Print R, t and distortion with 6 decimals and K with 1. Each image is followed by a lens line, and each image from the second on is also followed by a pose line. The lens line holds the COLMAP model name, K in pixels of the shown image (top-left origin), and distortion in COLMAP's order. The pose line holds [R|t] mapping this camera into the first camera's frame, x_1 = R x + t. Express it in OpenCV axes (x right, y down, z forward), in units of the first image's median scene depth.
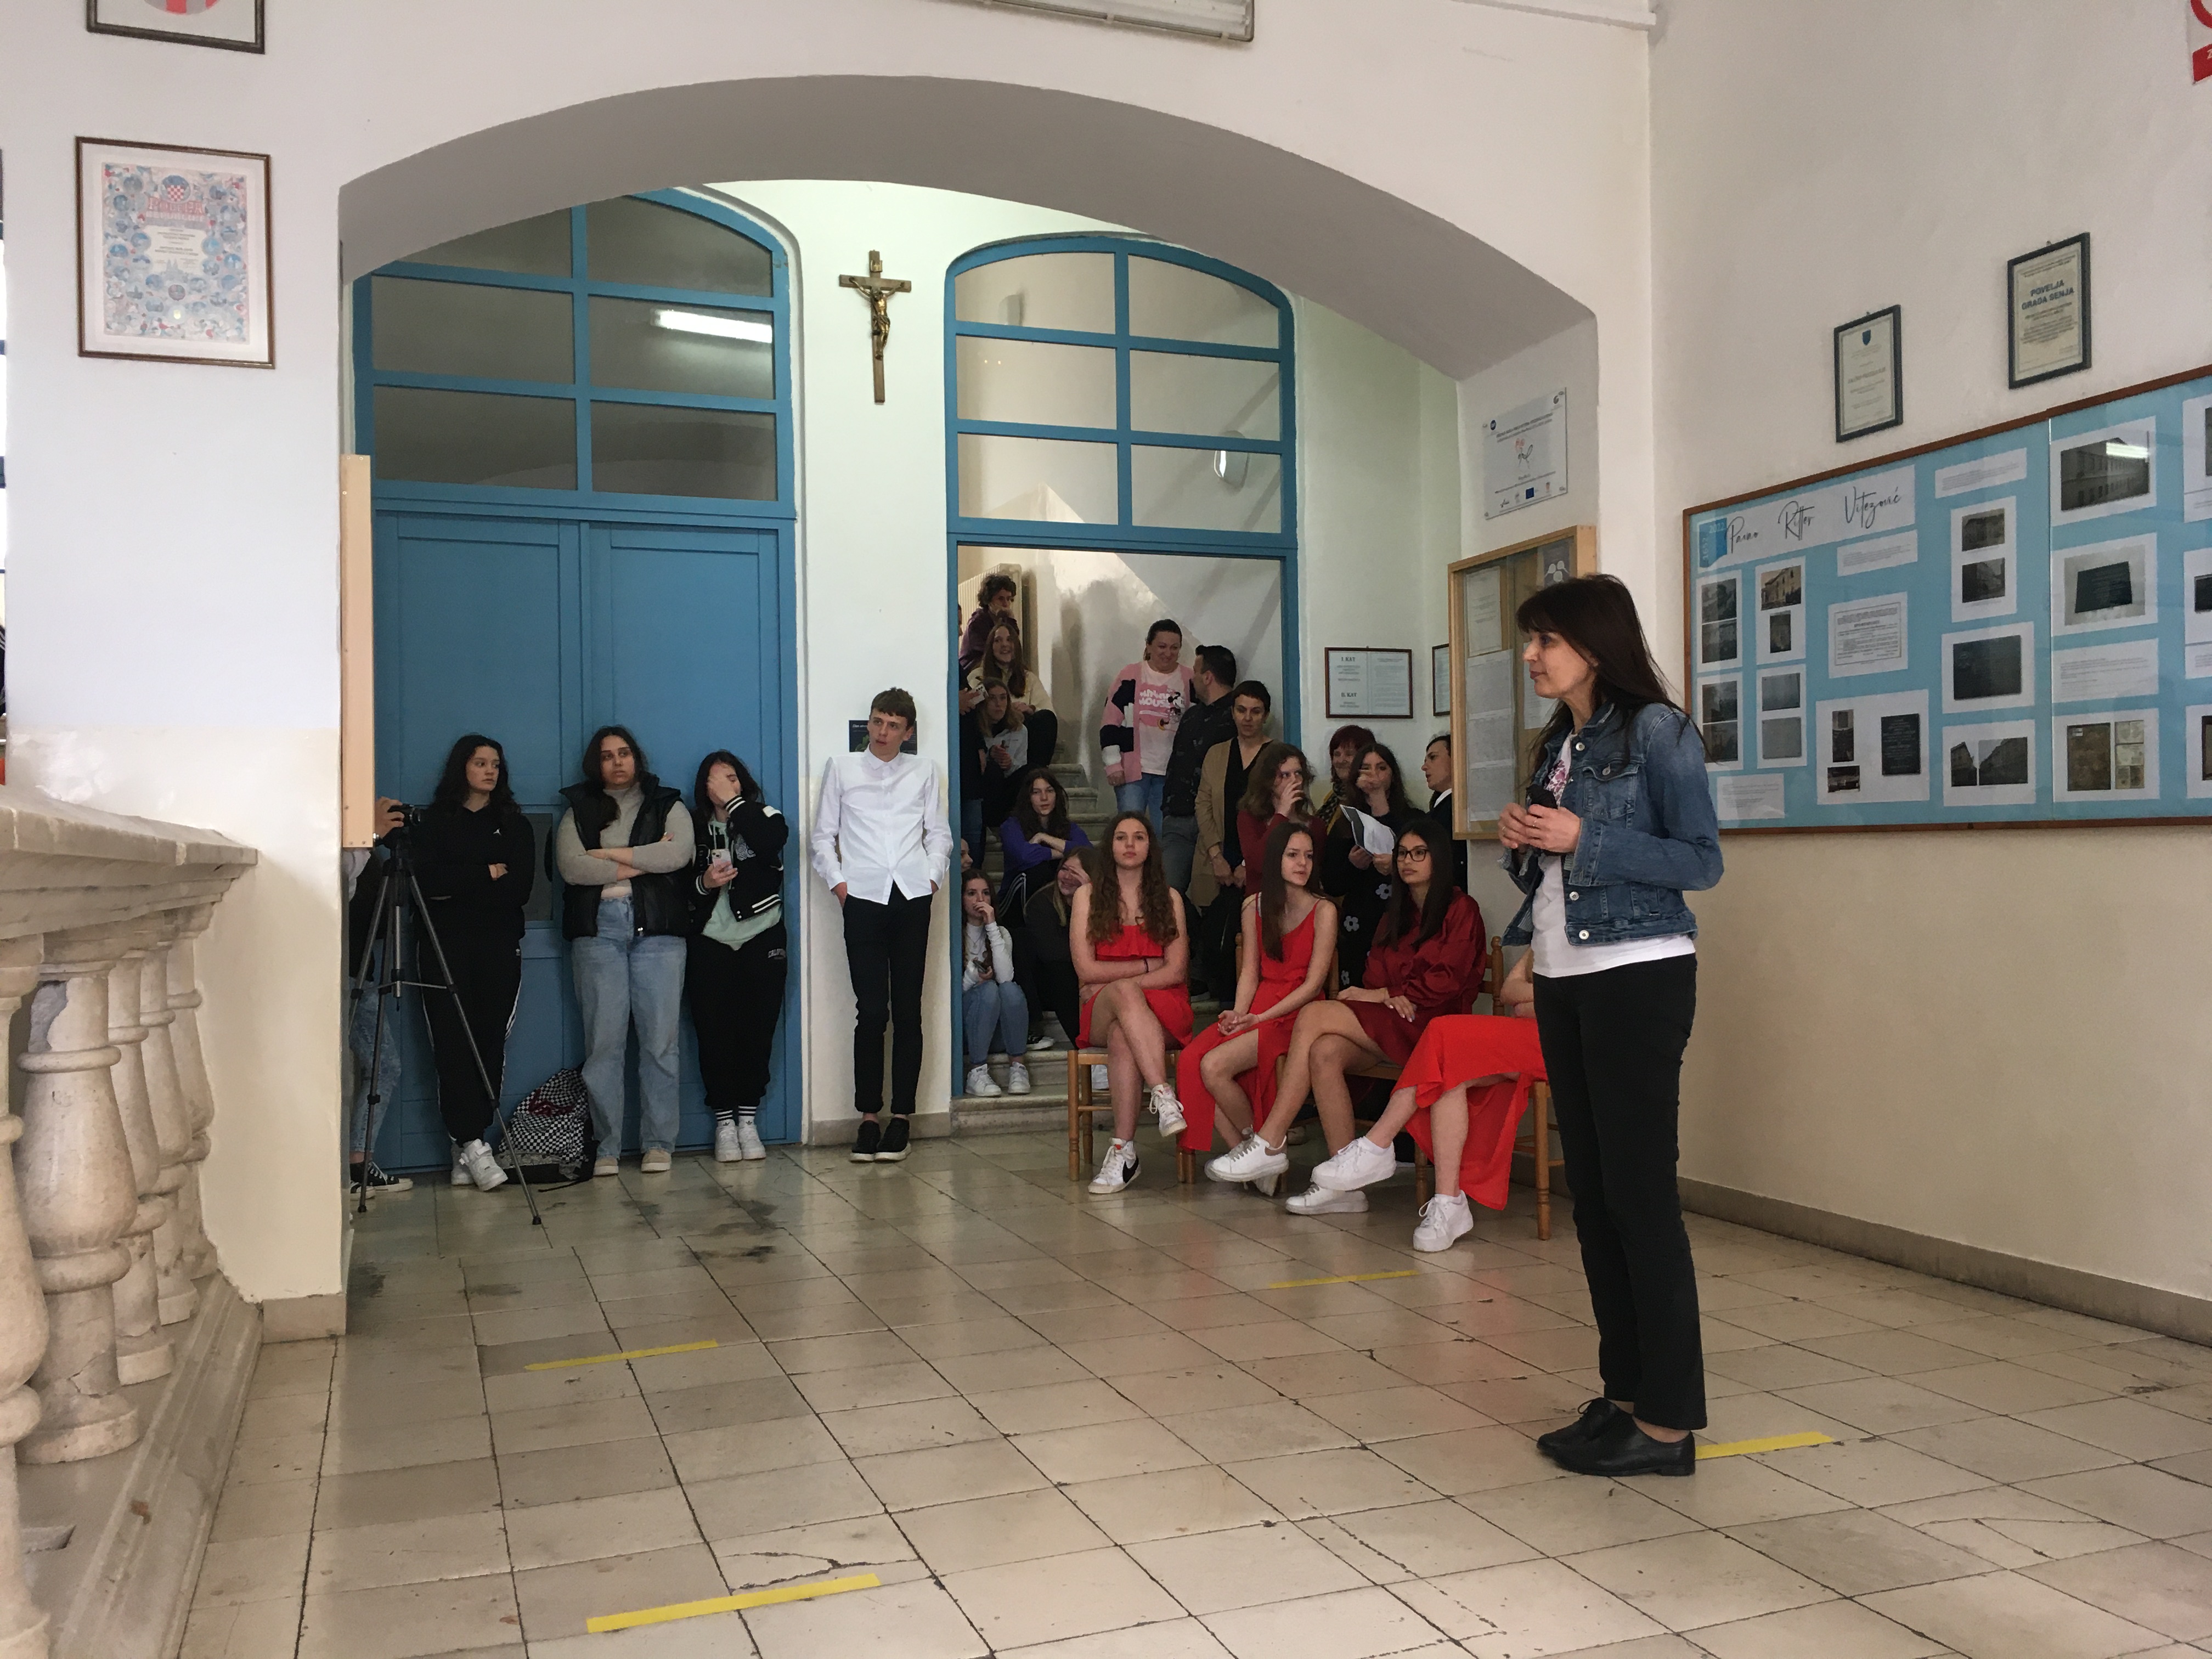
lens RADIAL K [[1875.1, 0, 1098.1], [0, 1875.1, 824.1], [0, 0, 1]] dist [0.080508, -0.107201]
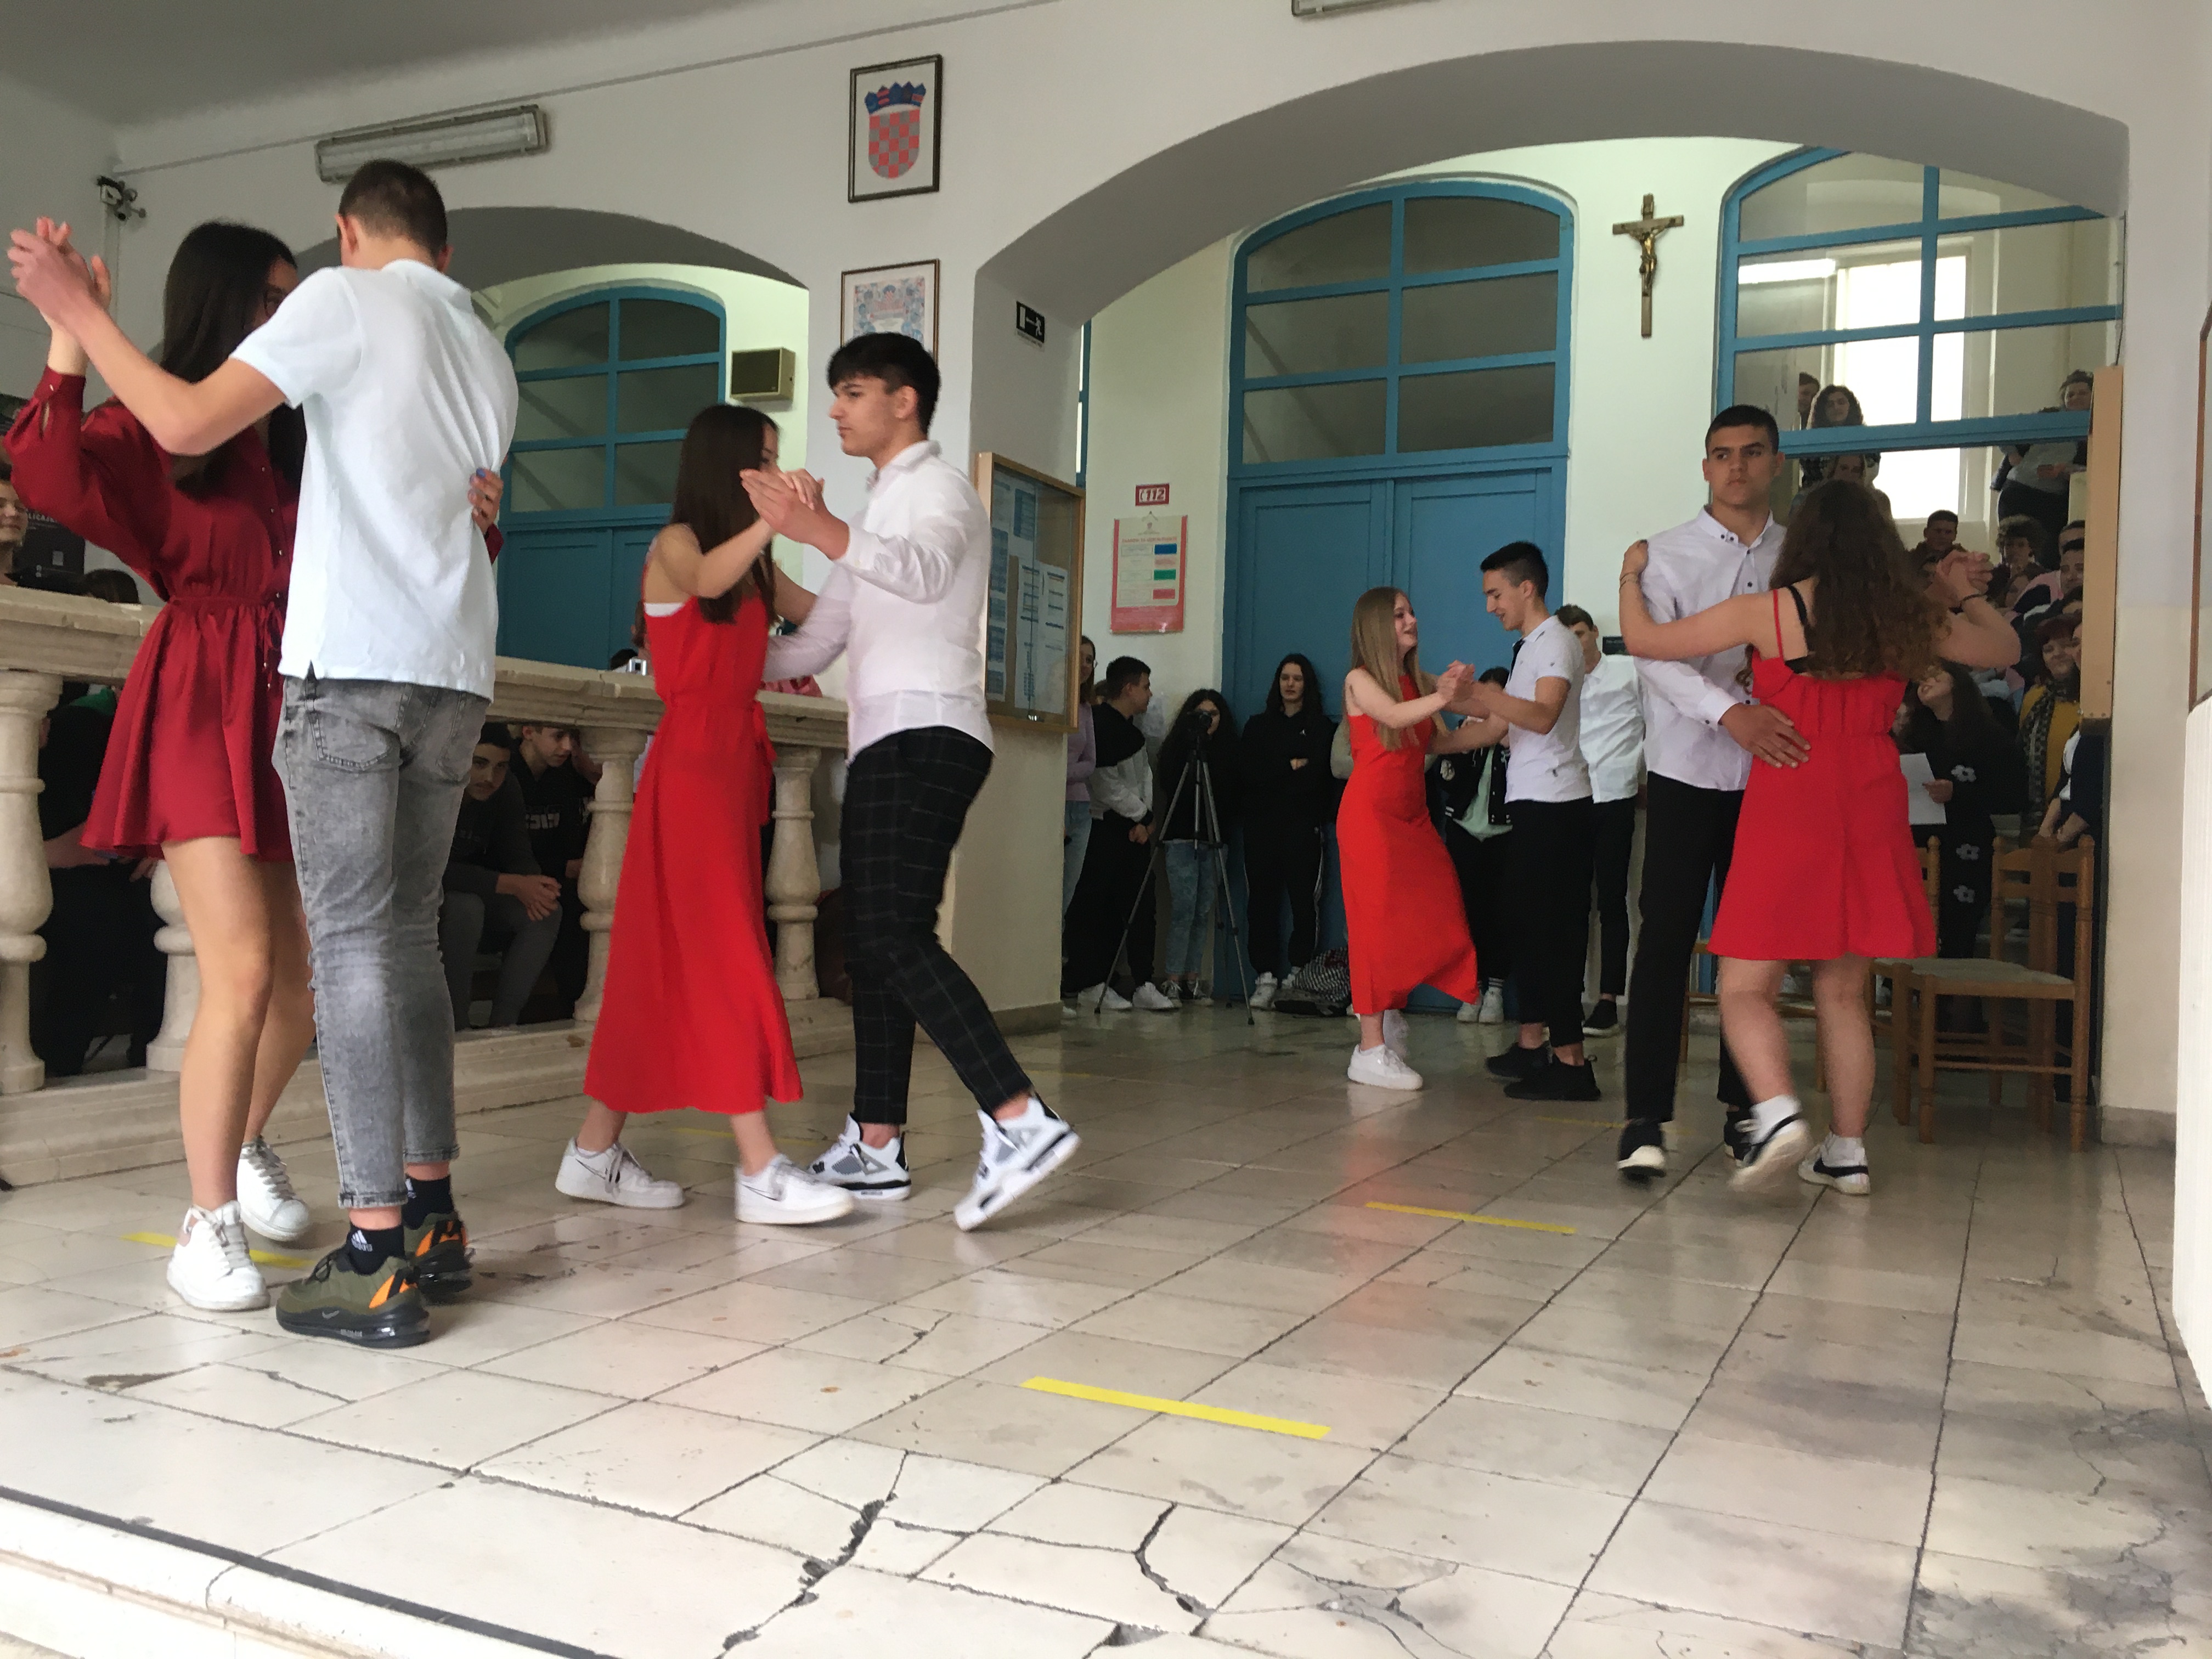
lens RADIAL K [[1875.1, 0, 1095.6], [0, 1875.1, 828.8], [0, 0, 1]] dist [0.080508, -0.107201]
pose [[0.691733, 0.032756, -0.721410, 0.667314], [-0.024485, 0.999460, 0.021903, 0.057036], [0.721738, 0.002513, 0.692162, 0.050611]]
